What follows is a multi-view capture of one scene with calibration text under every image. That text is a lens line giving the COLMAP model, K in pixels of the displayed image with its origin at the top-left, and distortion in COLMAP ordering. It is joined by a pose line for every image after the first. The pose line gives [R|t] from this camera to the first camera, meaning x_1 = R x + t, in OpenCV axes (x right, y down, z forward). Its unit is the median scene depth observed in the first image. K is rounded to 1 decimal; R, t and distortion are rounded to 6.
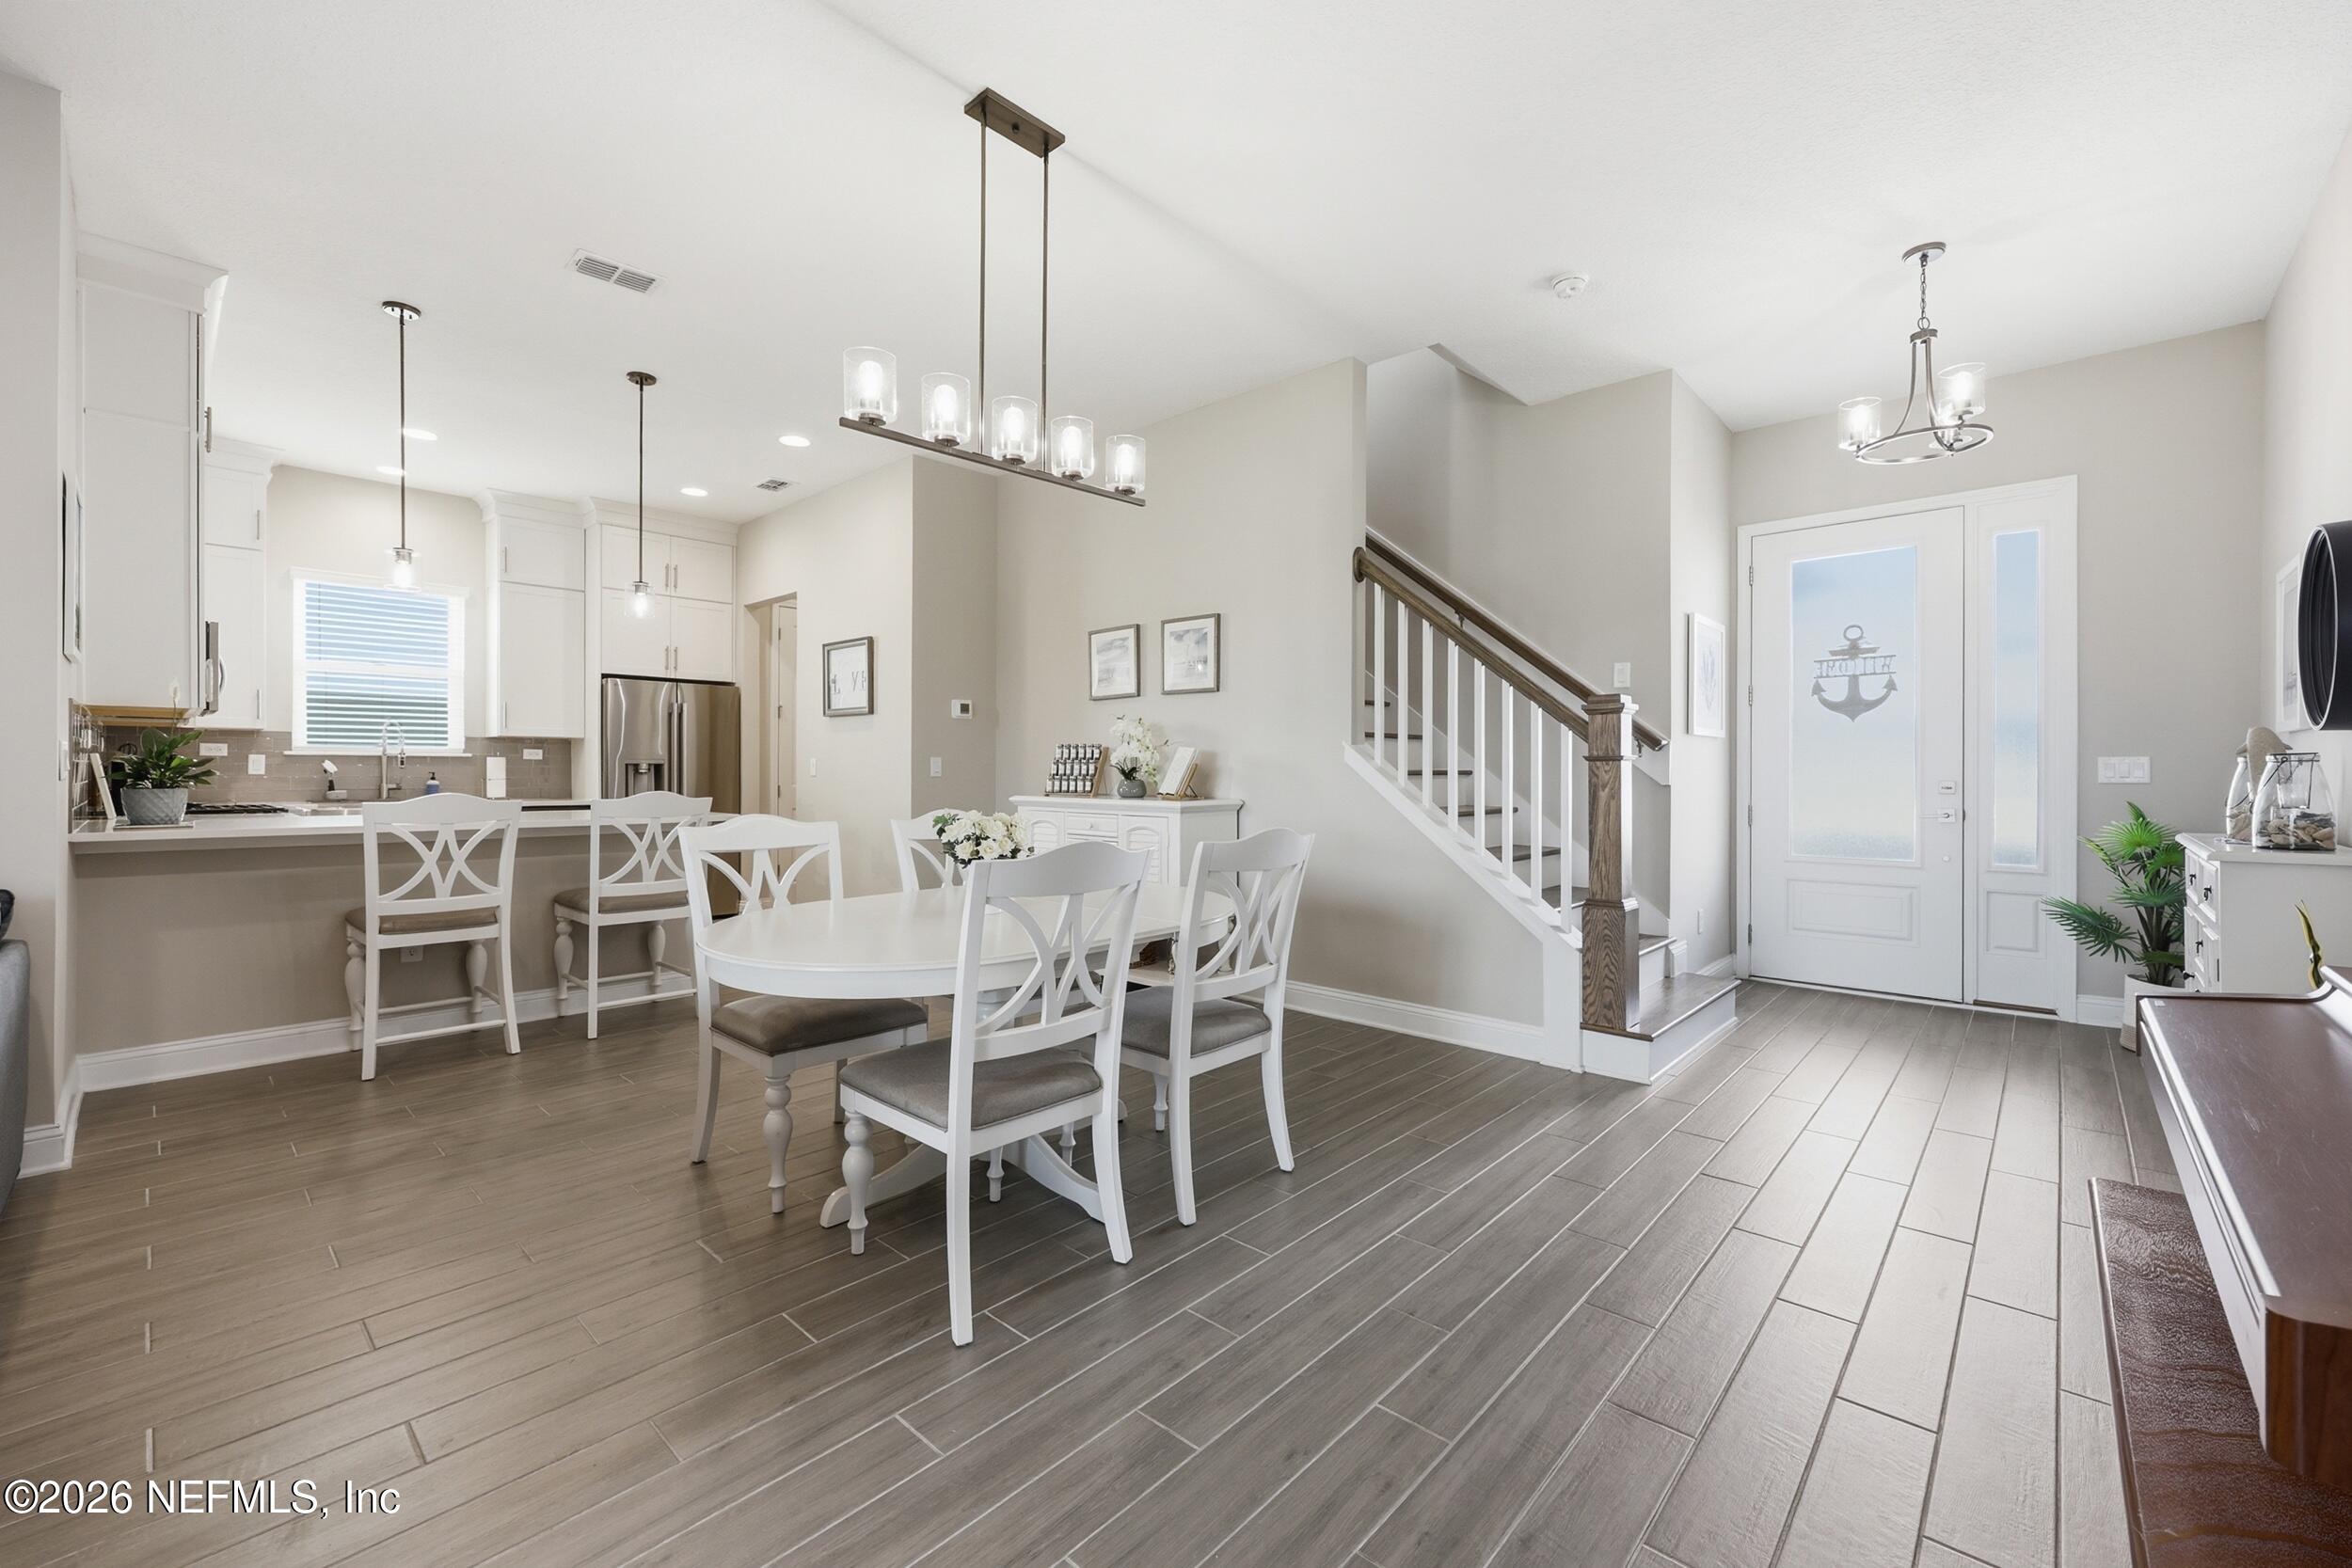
lens RADIAL K [[957.4, 0, 1175.4], [0, 957.4, 770.6], [0, 0, 1]] dist [0.001823, 0.000064]
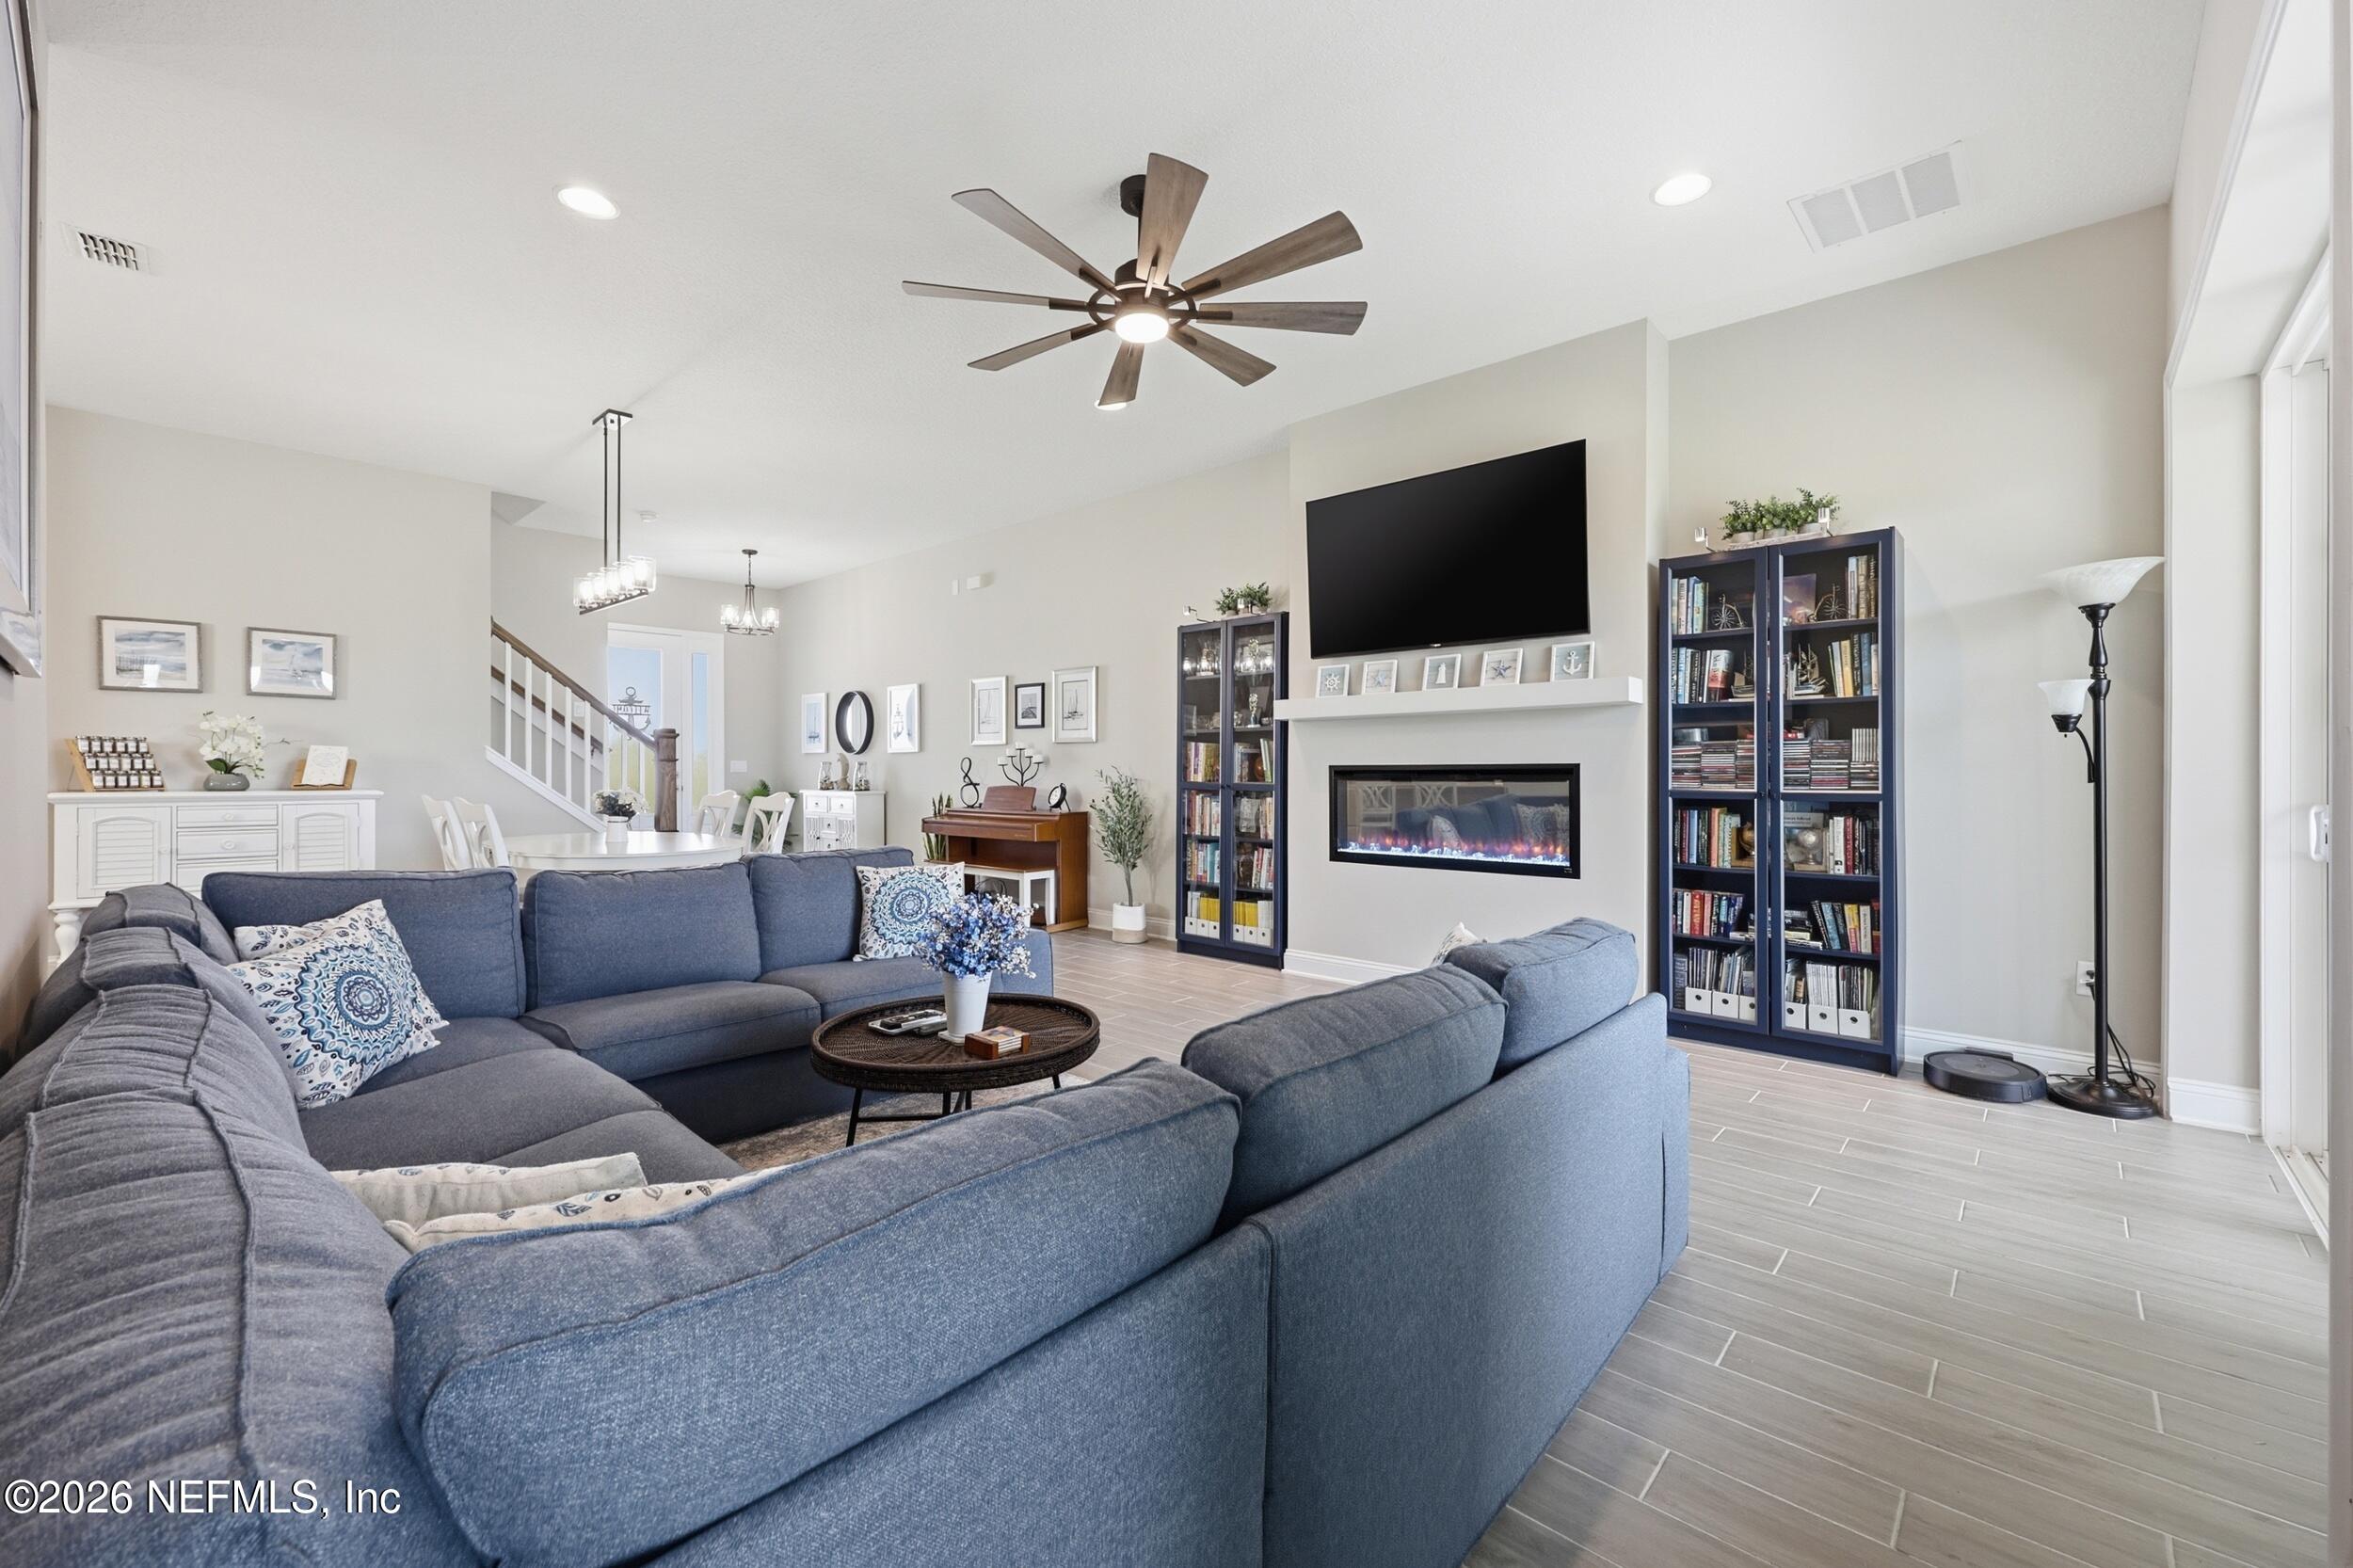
lens RADIAL K [[957.9, 0, 1175.9], [0, 957.9, 770.6], [0, 0, 1]] dist [0.001823, 0.000064]
pose [[-0.000126, -0.005158, 0.999987, -1.181504], [-0.002381, 0.999984, 0.005158, -0.002170], [-0.999997, -0.002381, -0.000138, -0.056545]]
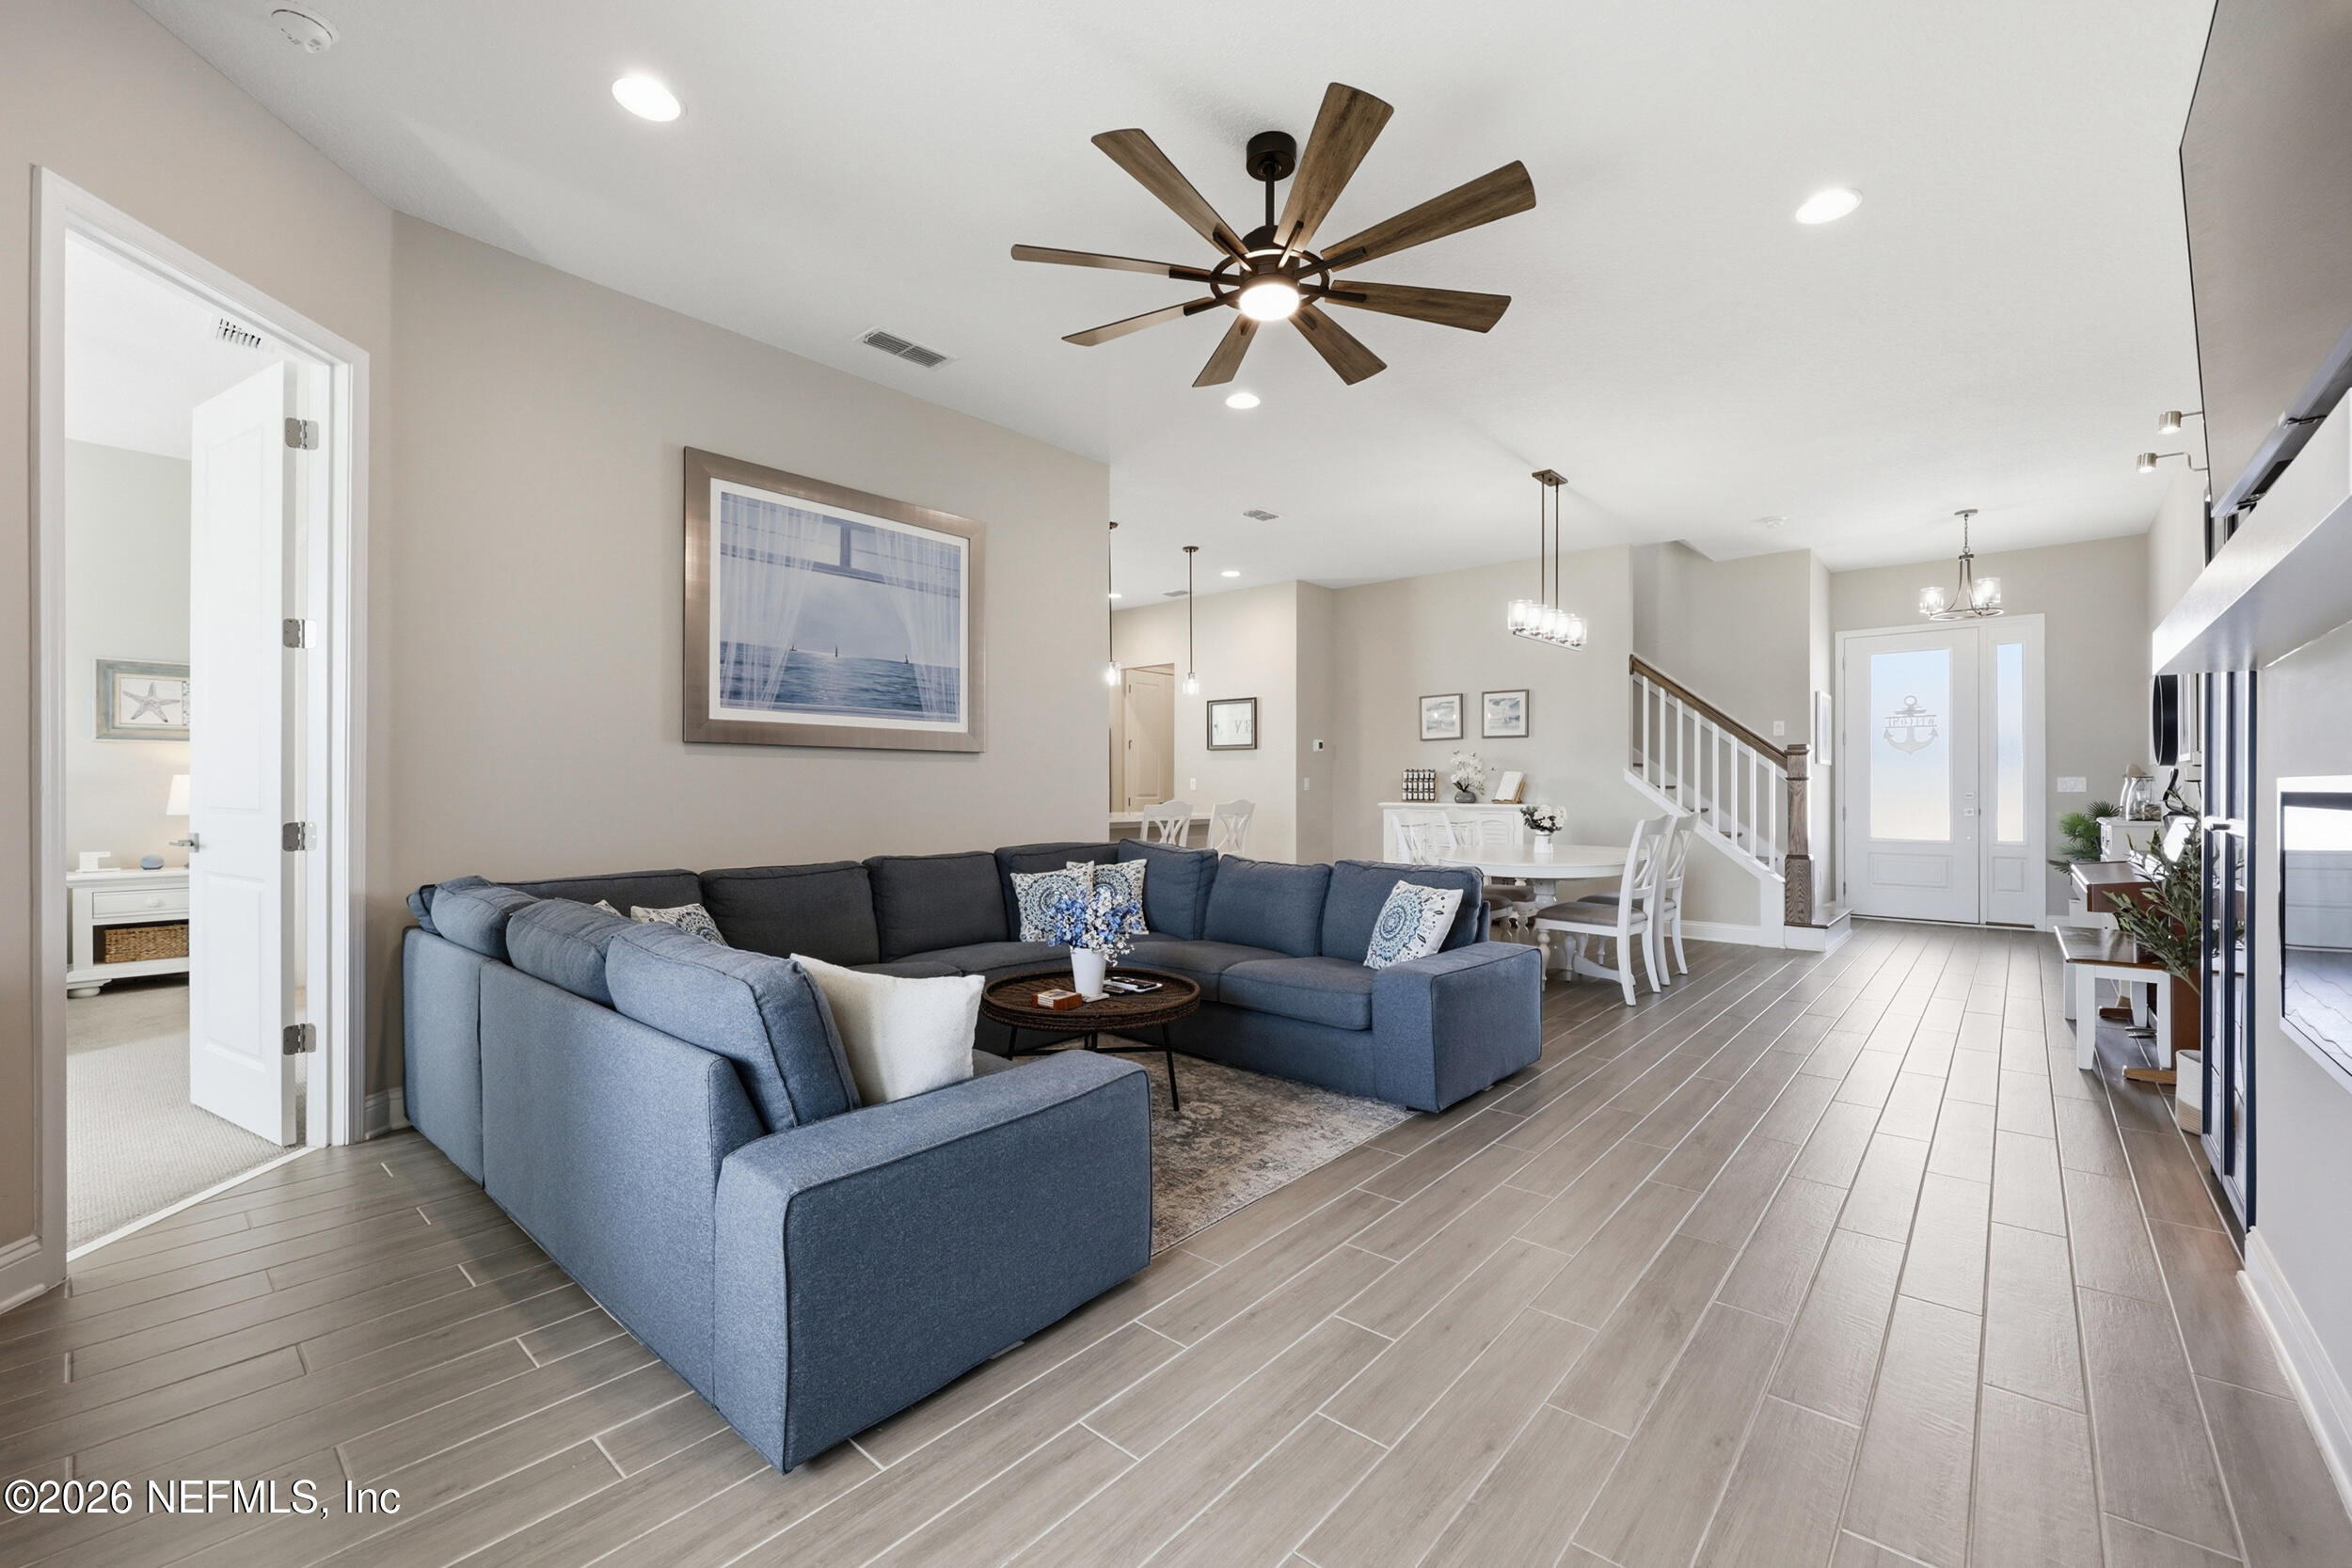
lens RADIAL K [[958.0, 0, 1173.5], [0, 958.0, 784.8], [0, 0, 1]] dist [-0.002767, -0.000014]
pose [[0.999832, -0.001776, 0.018247, -0.595609], [0.001832, 0.999994, -0.003039, 0.001514], [-0.018242, 0.003072, 0.999829, -0.623271]]
